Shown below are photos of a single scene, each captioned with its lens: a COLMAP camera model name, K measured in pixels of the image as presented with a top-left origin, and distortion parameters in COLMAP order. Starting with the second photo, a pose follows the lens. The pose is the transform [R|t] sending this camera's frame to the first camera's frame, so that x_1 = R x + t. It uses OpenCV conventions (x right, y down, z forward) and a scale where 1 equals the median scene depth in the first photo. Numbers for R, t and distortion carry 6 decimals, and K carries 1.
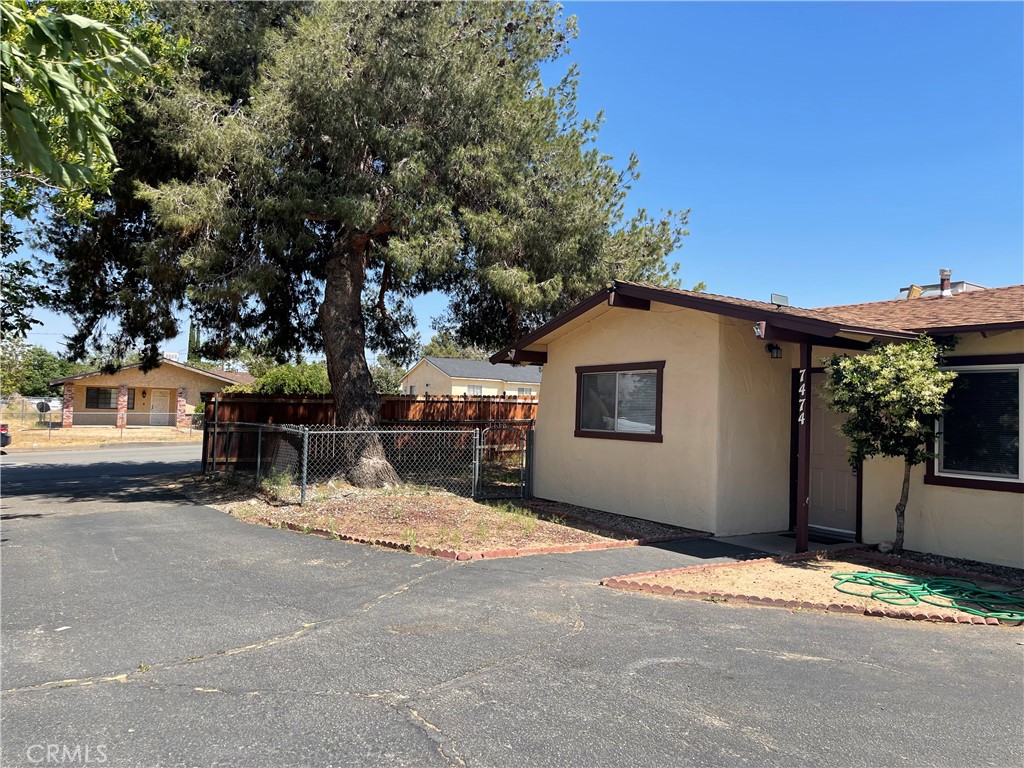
lens RADIAL K [[770.1, 0, 512.0], [0, 770.1, 384.0], [0, 0, 1]] dist [0.069397, -0.112464]
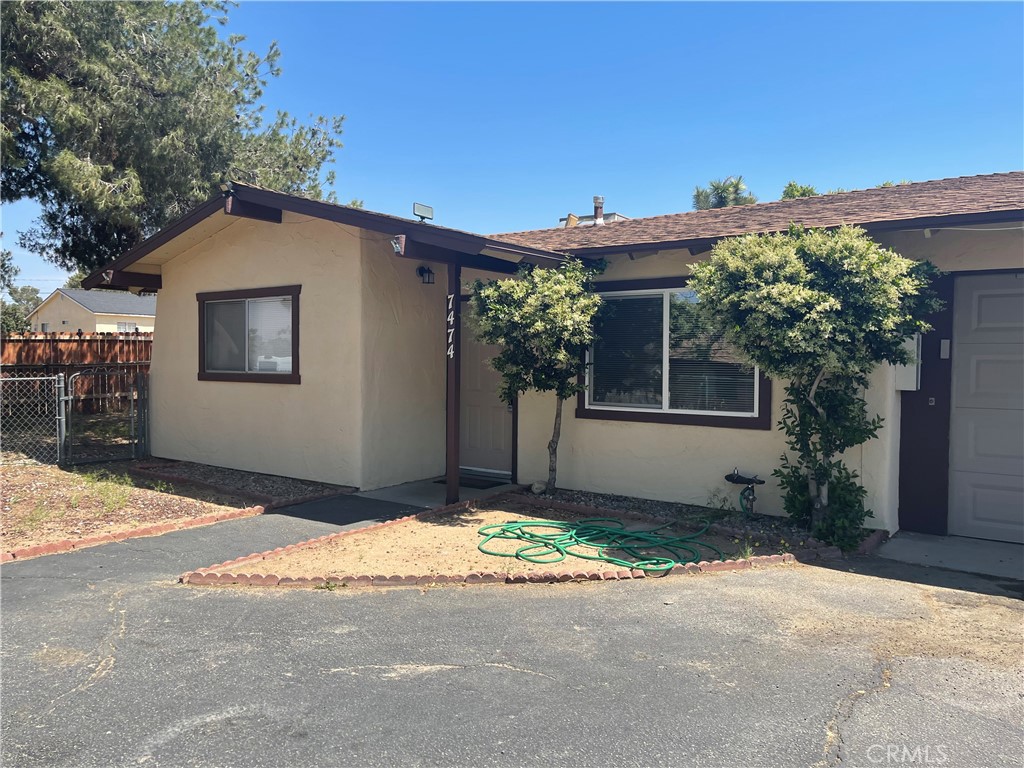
lens RADIAL K [[782.5, 0, 512.0], [0, 782.5, 384.0], [0, 0, 1]] dist [0.001121, -0.126013]
pose [[0.923601, -0.035059, 0.381748, 0.105782], [0.003884, 0.996614, 0.082132, 0.009503], [-0.383335, -0.074375, 0.920610, 0.172572]]
